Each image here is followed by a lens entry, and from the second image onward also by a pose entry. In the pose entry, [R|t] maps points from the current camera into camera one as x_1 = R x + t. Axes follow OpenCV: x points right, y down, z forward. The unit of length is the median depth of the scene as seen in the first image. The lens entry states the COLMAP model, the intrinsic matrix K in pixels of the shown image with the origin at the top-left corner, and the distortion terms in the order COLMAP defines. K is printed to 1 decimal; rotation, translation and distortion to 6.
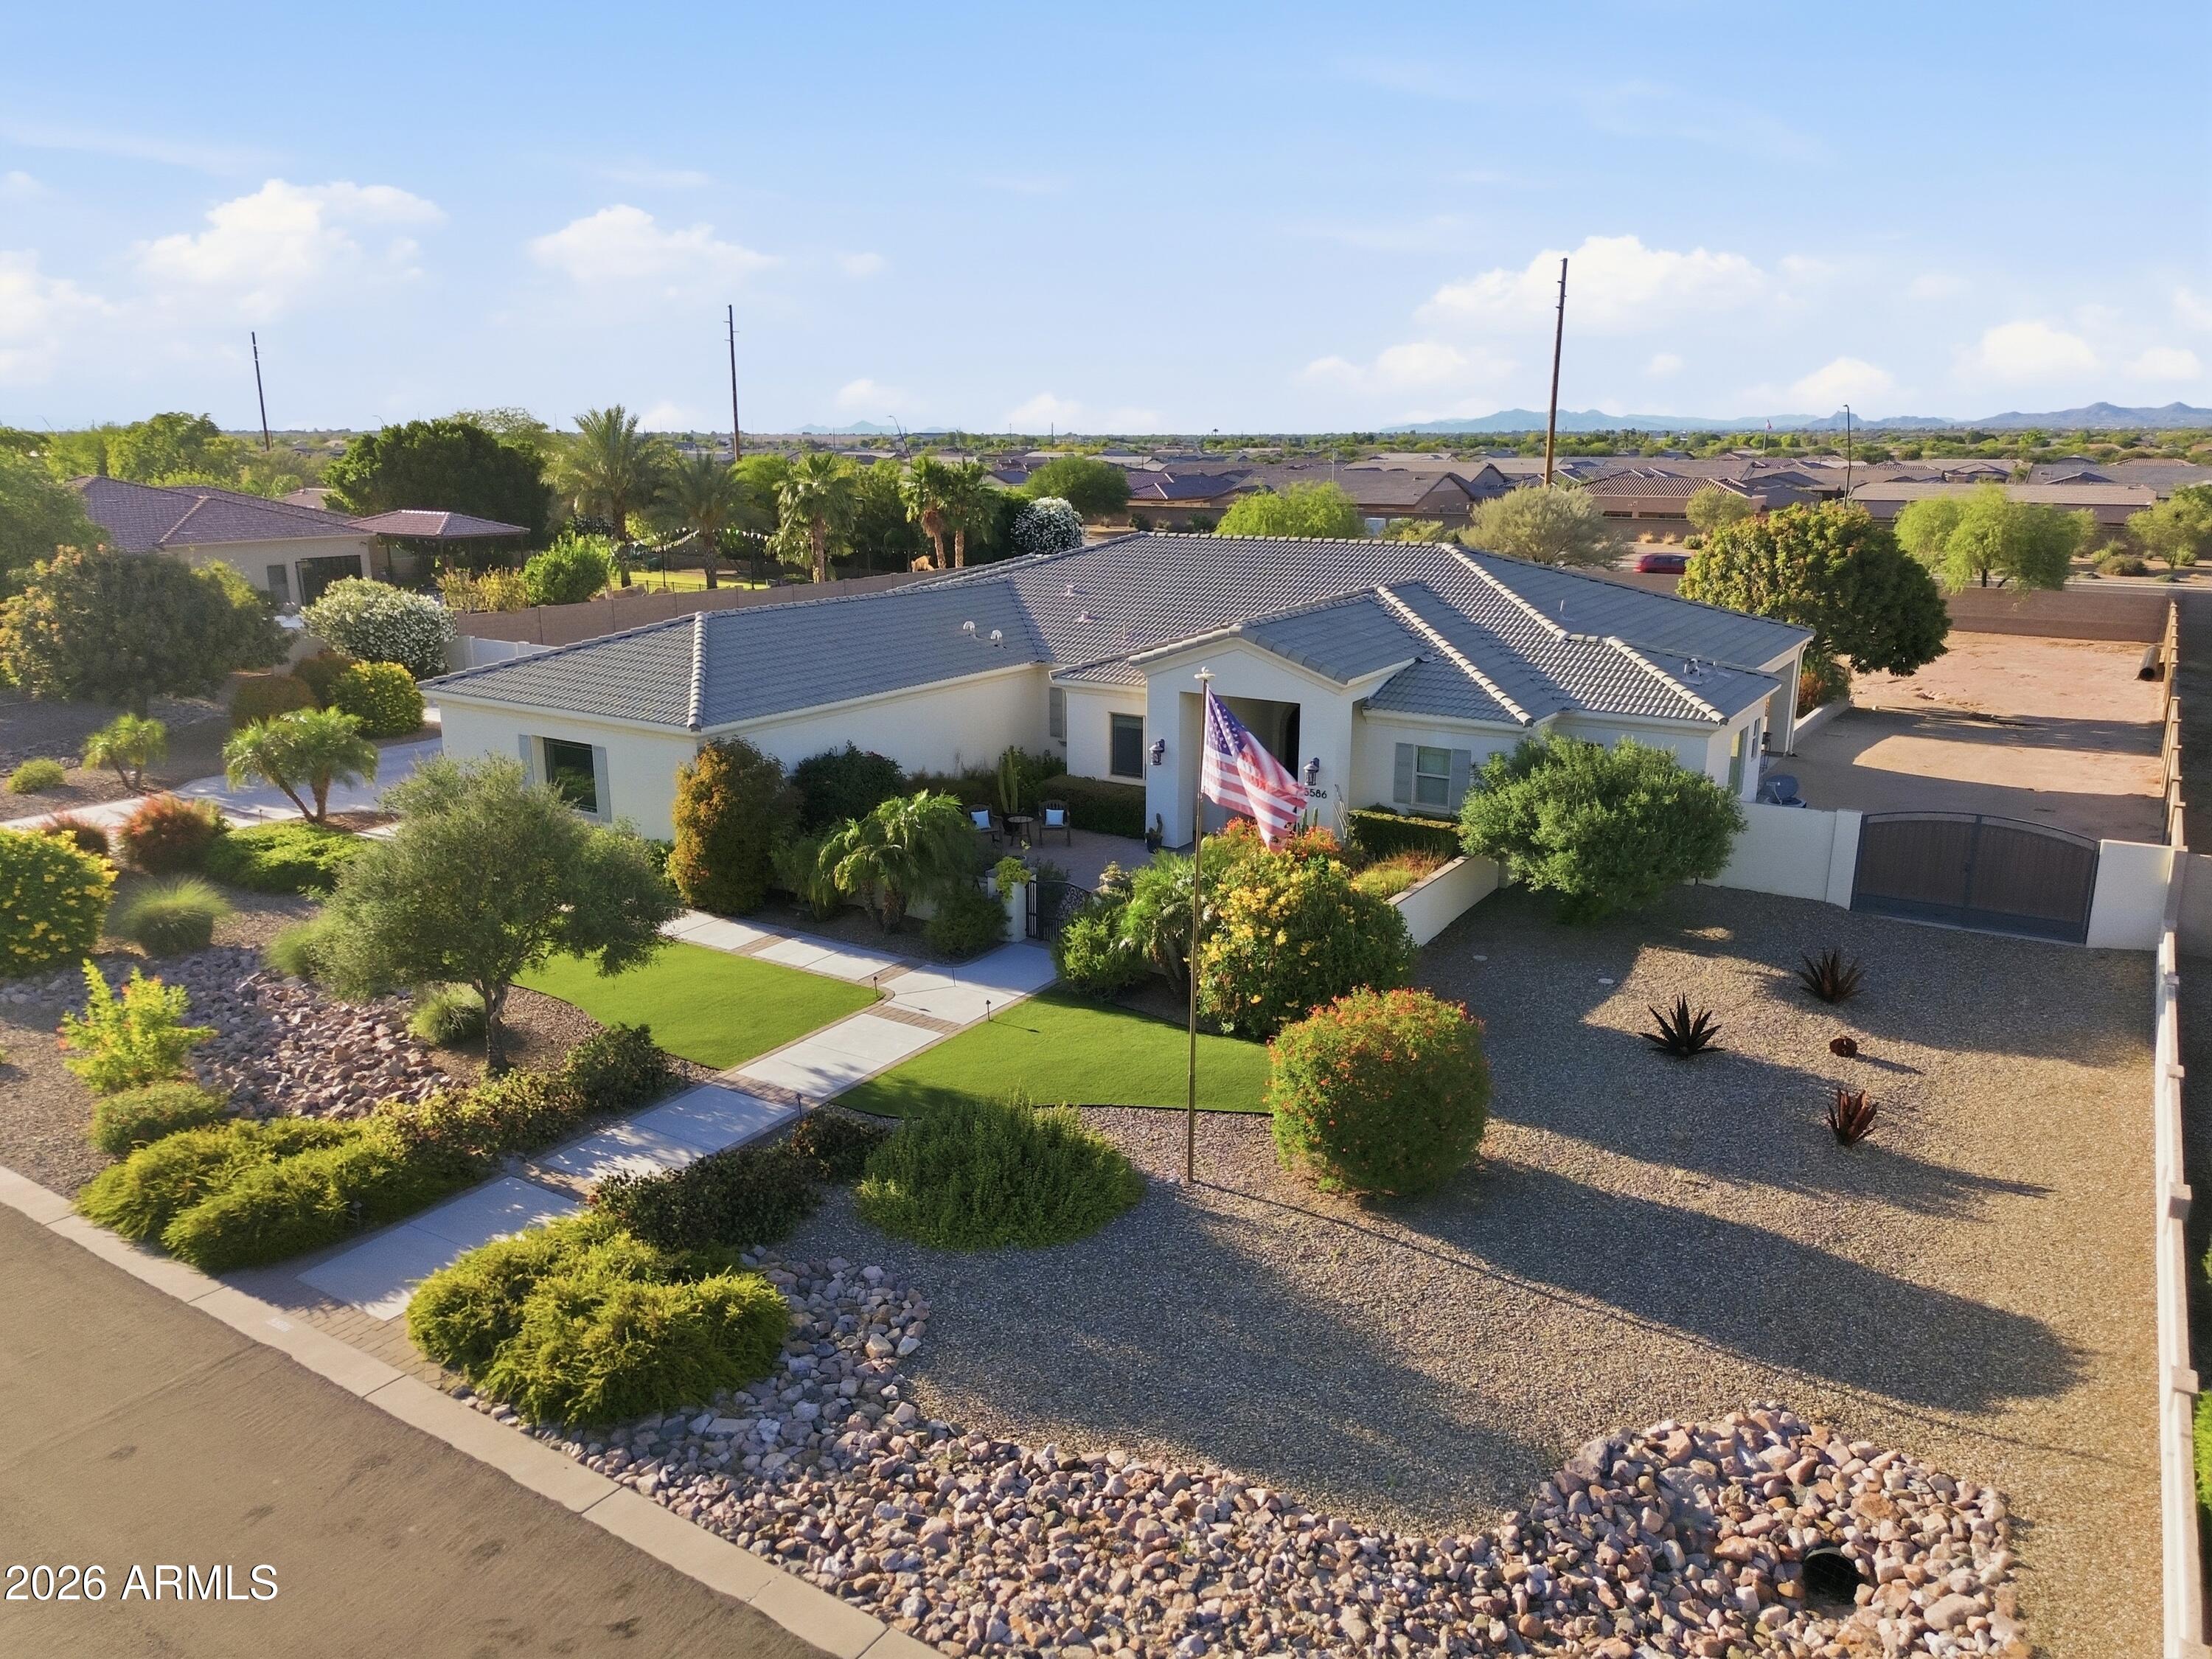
lens RADIAL K [[1546.7, 0, 1106.0], [0, 1546.7, 829.5], [0, 0, 1]] dist [0.058347, -0.048304]
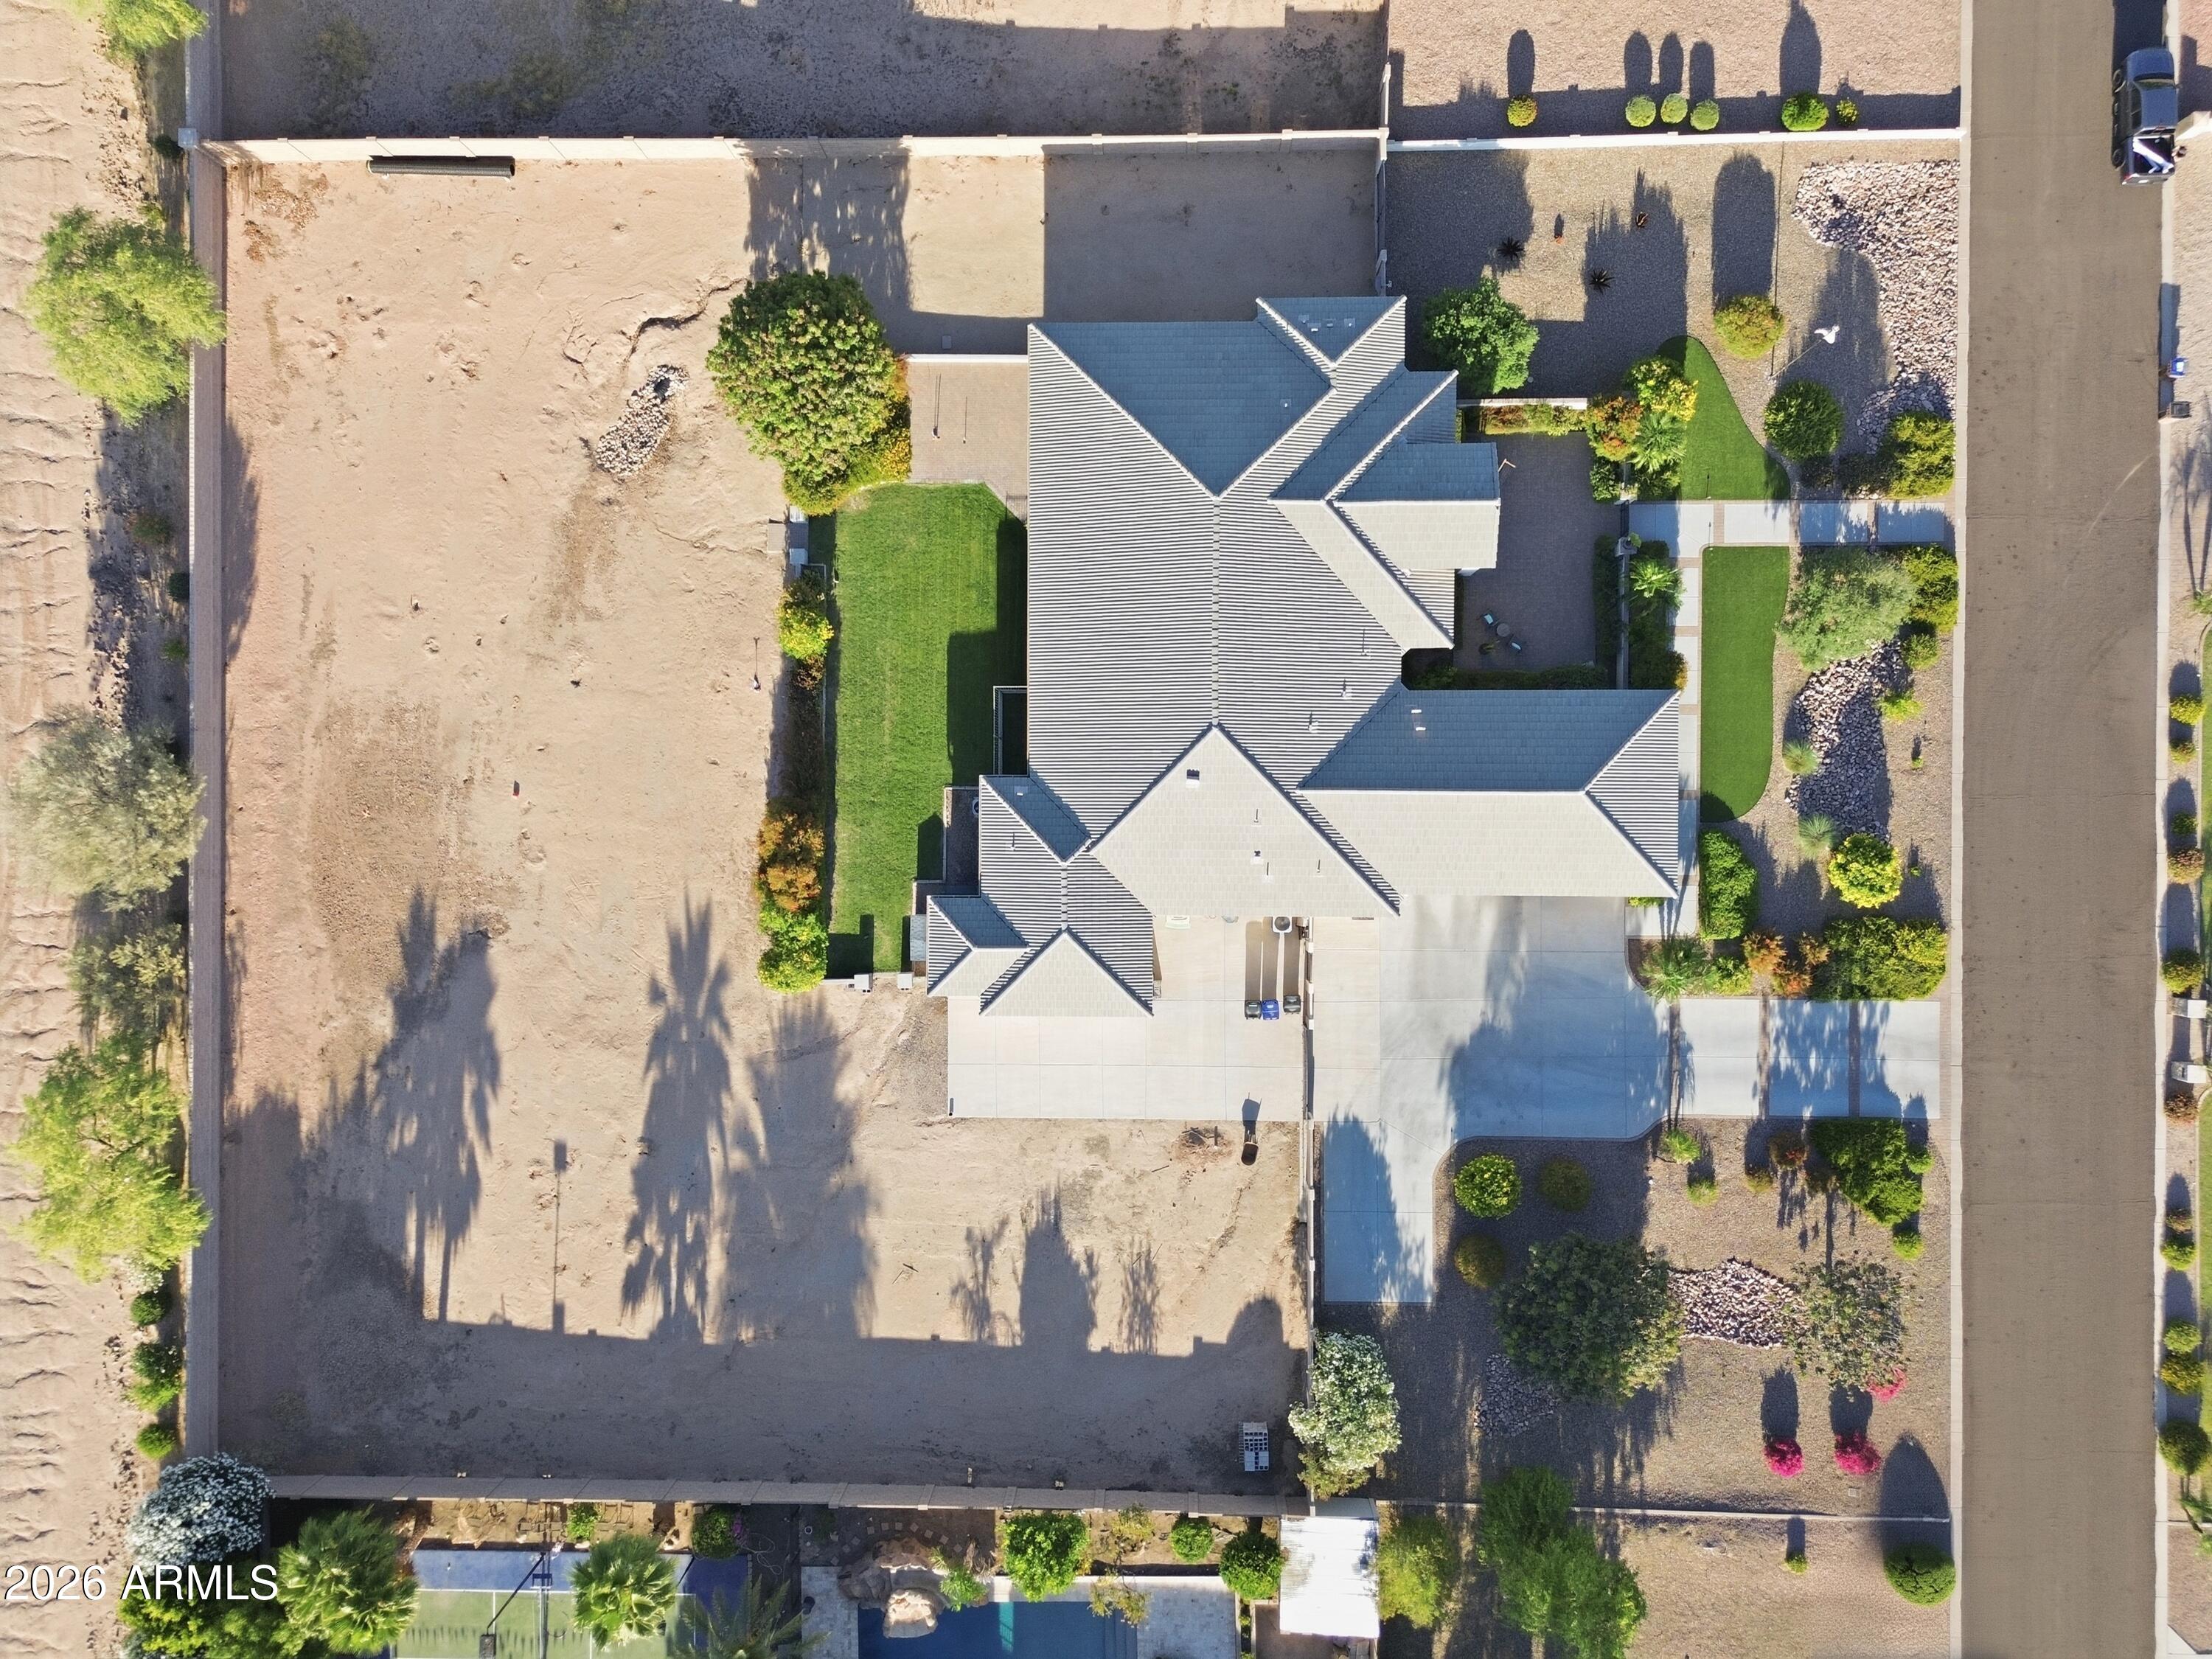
lens RADIAL K [[1554.0, 0, 1087.5], [0, 1554.0, 820.5], [0, 0, 1]] dist [0.054819, -0.026262]
pose [[-0.535239, -0.844693, 0.003740, 0.016560], [0.243384, -0.149978, 0.958265, -2.982837], [-0.808878, 0.513810, 0.285858, 1.419785]]
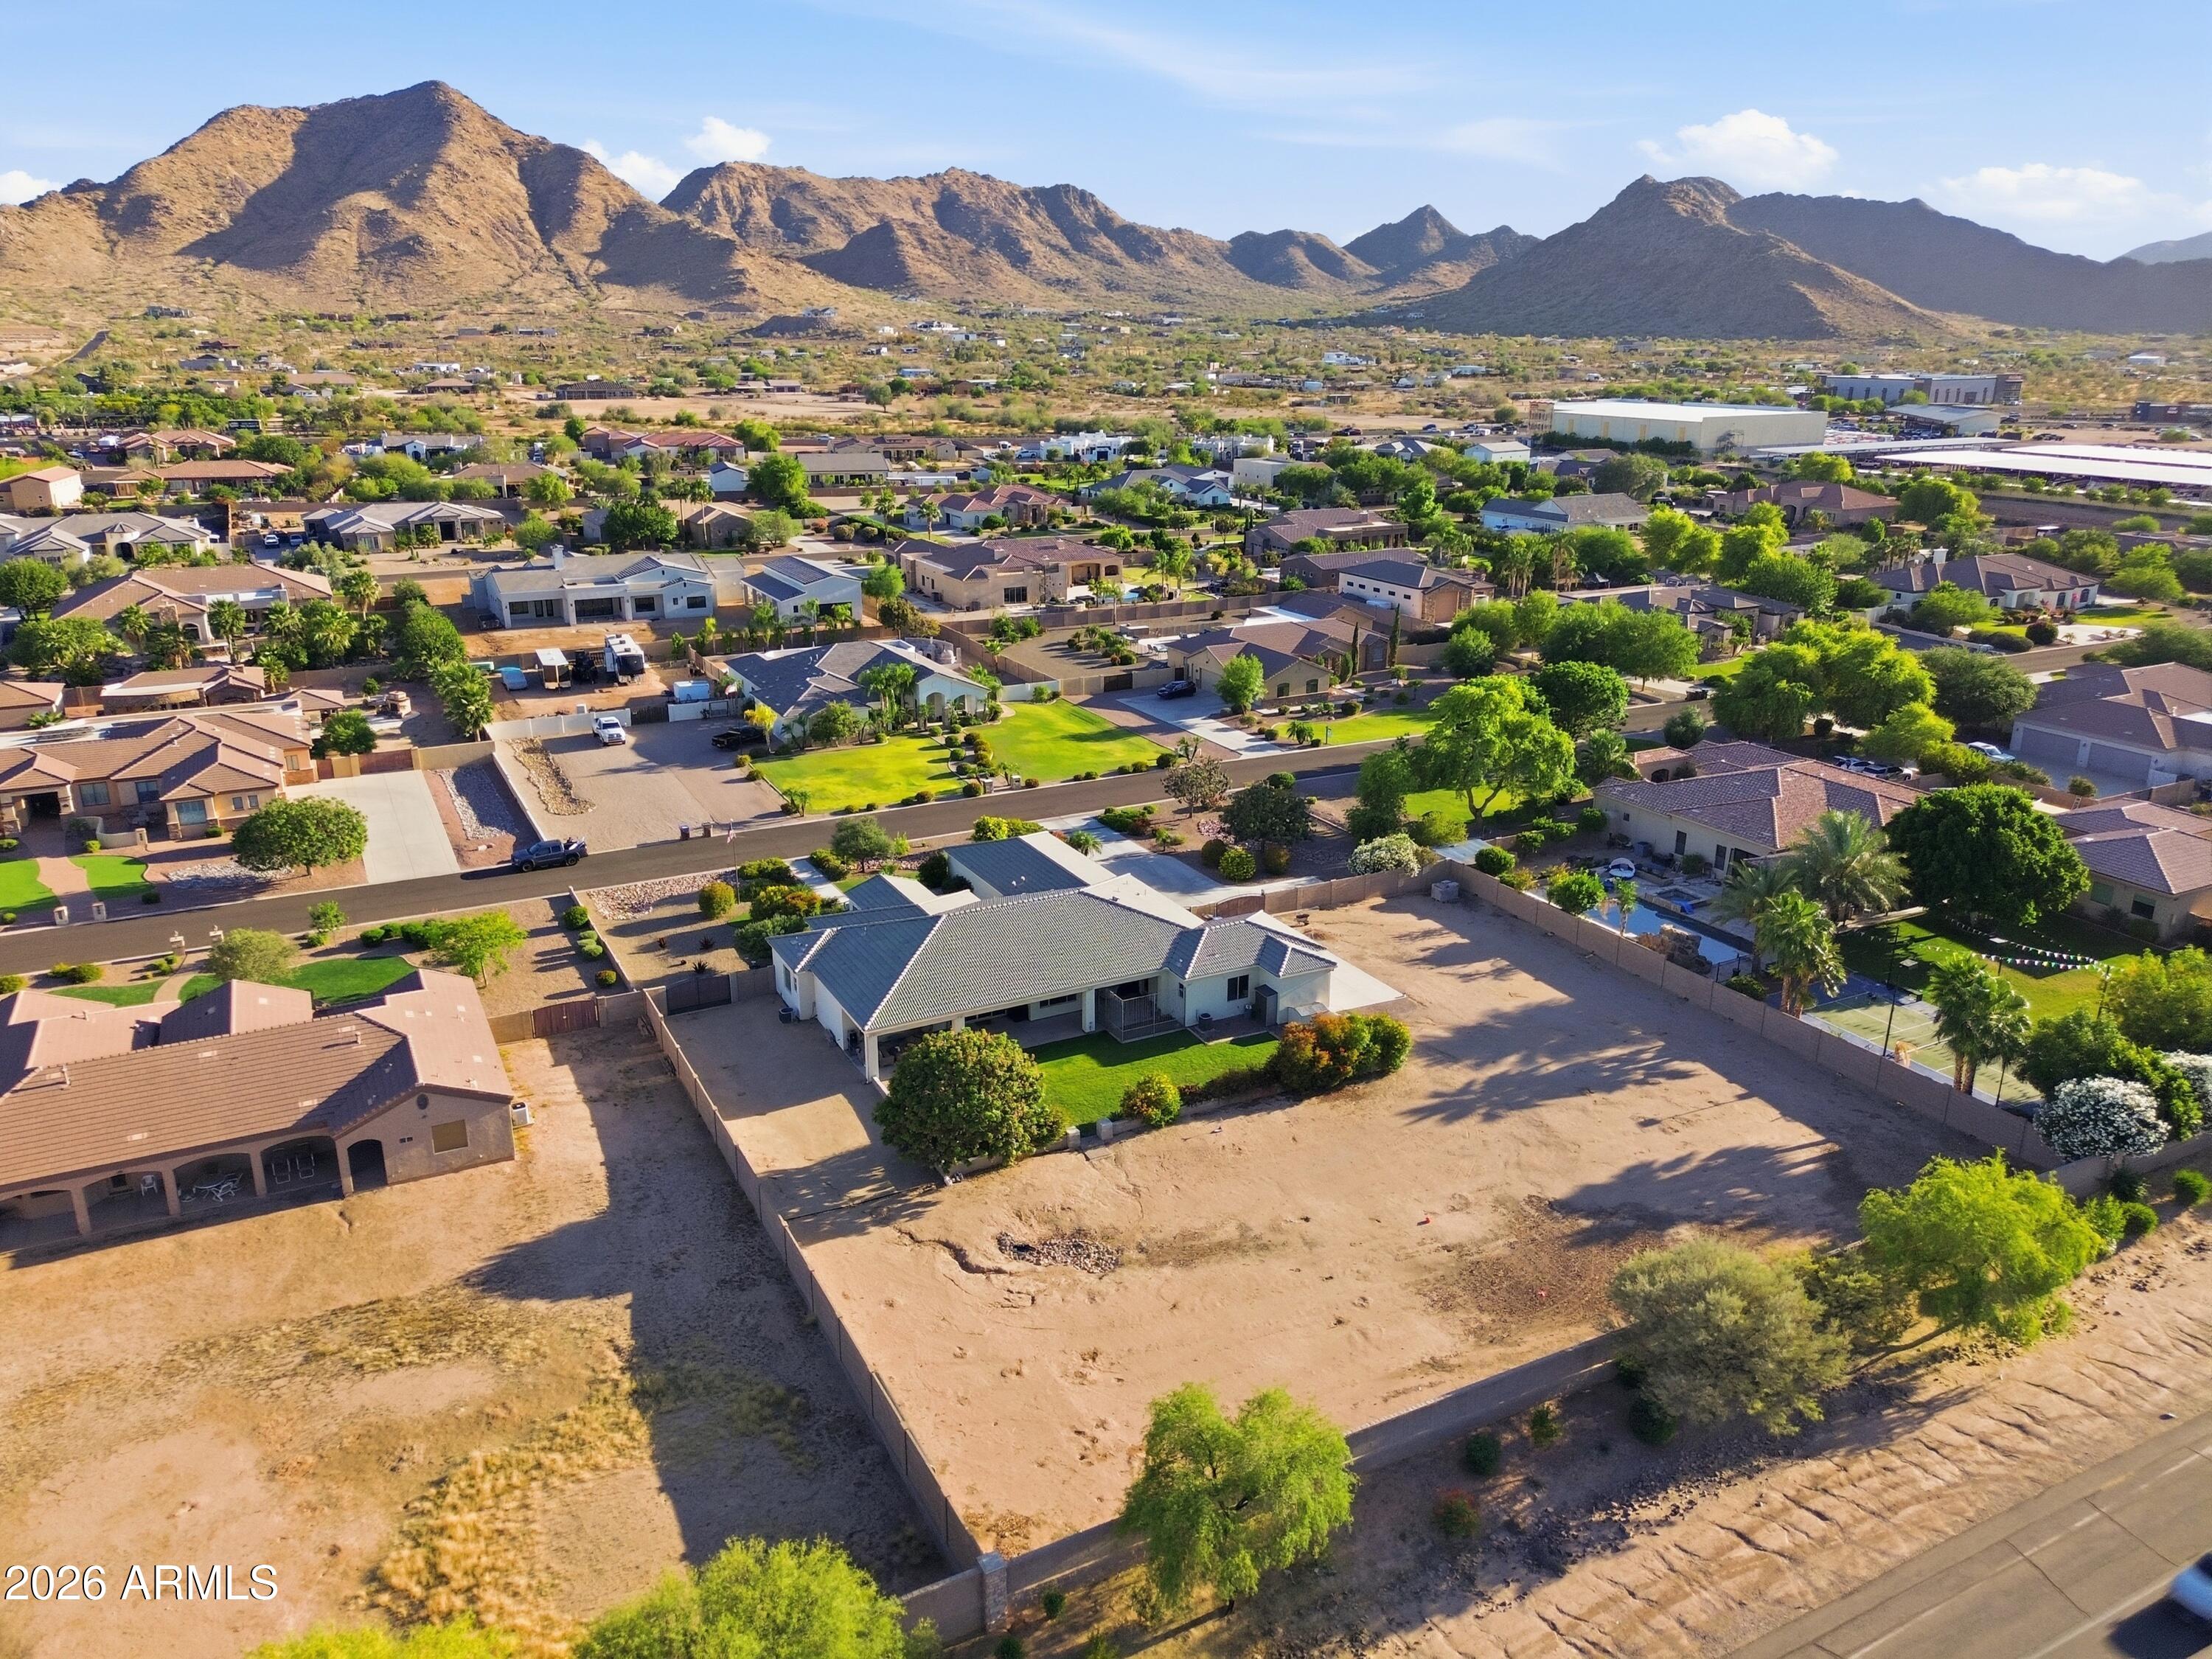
lens RADIAL K [[1554.0, 0, 1087.5], [0, 1554.0, 820.5], [0, 0, 1]] dist [0.054819, -0.026262]
pose [[-0.505226, 0.245964, -0.827193, 3.424262], [-0.228908, 0.885993, 0.403259, -2.198195], [0.832074, 0.393088, -0.391324, 3.487916]]
